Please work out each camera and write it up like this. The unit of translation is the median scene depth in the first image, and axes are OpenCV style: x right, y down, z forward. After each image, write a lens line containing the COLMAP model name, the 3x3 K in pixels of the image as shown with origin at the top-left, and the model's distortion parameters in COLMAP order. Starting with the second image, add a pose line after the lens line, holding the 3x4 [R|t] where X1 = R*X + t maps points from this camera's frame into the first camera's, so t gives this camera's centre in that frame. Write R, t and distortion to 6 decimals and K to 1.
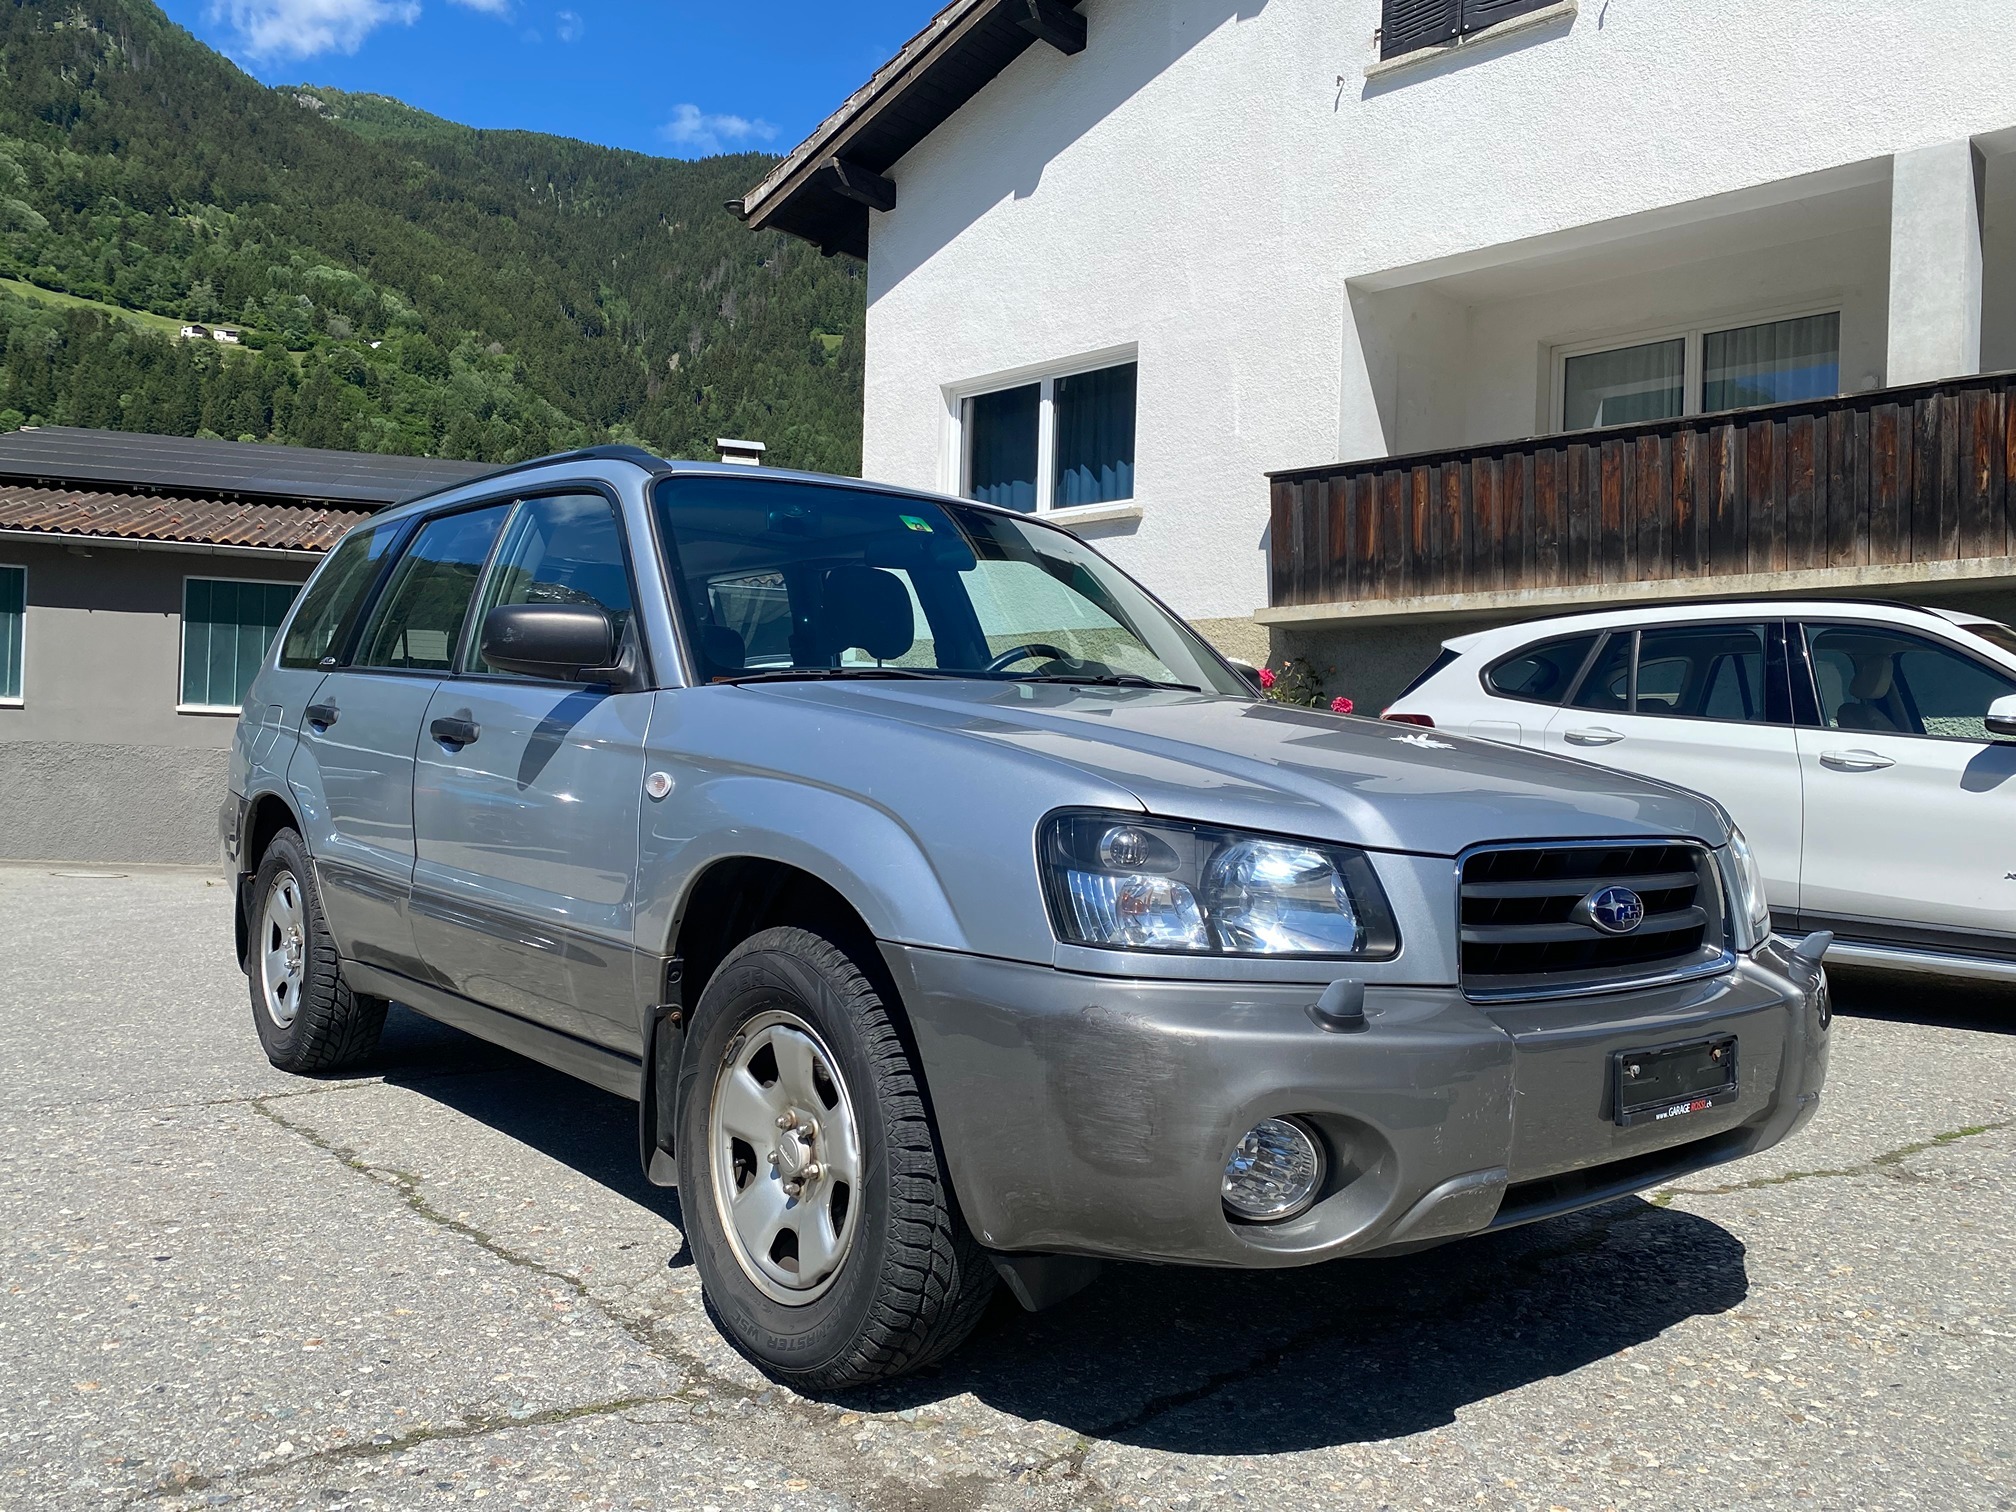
lens RADIAL K [[1598.5, 0, 1025.4], [0, 1598.5, 755.6], [0, 0, 1]] dist [0.003778, 0.000260]
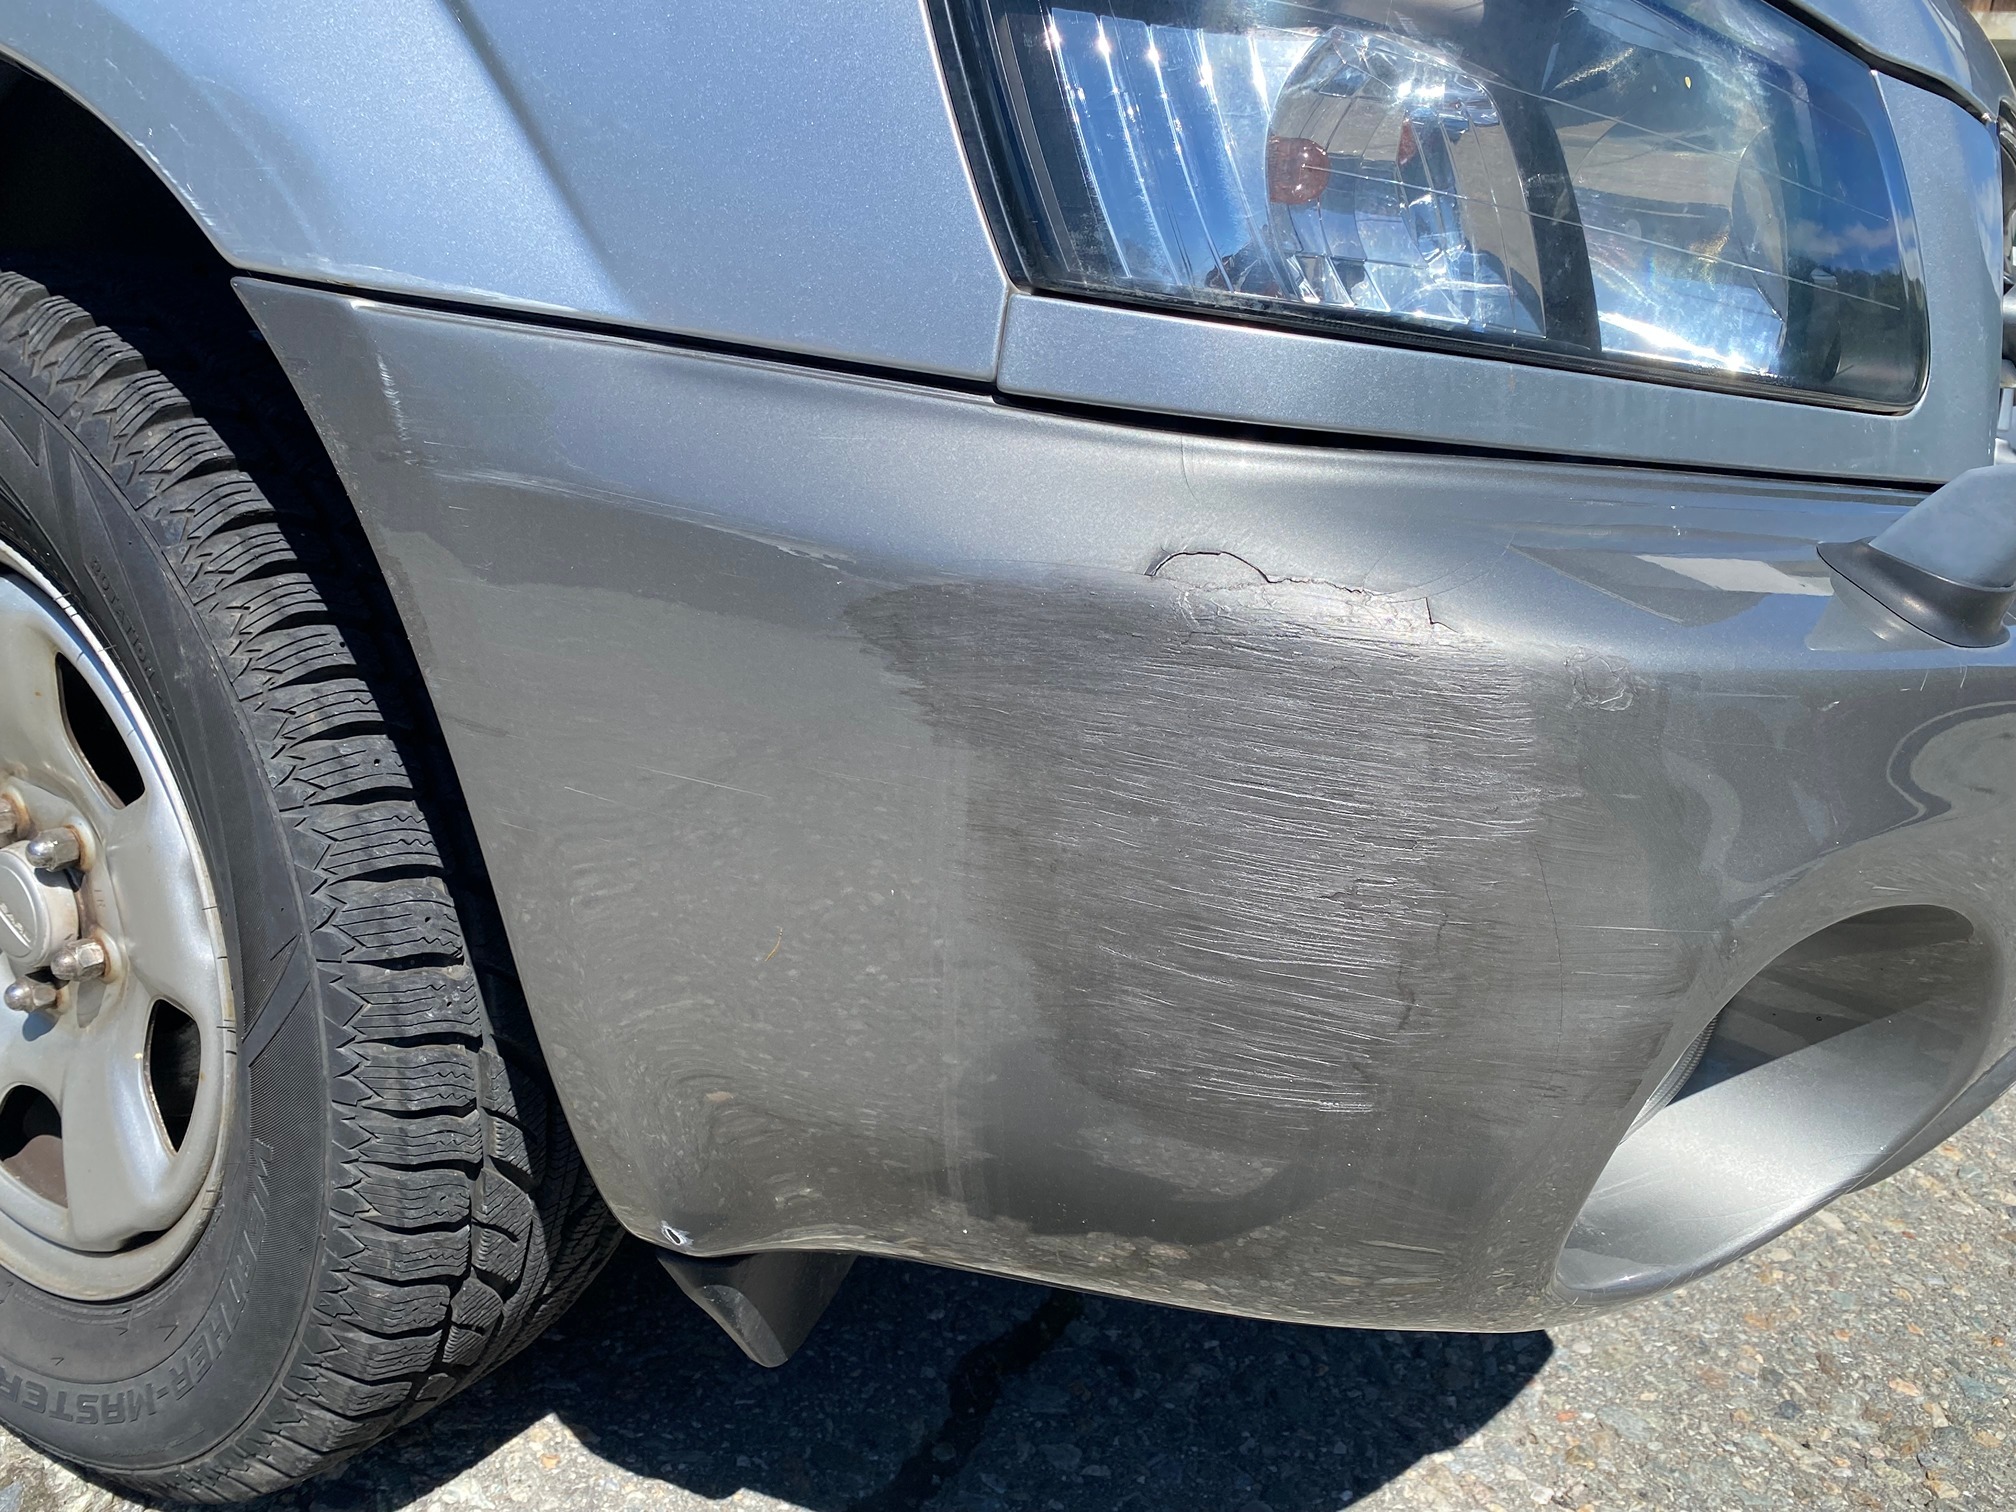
lens RADIAL K [[1598.5, 0, 997.3], [0, 1598.5, 747.4], [0, 0, 1]] dist [0.003778, 0.000260]
pose [[0.943907, -0.030607, 0.328791, -0.015699], [-0.072263, 0.952414, 0.296117, 0.025667], [-0.322209, -0.303266, 0.896778, 0.173604]]
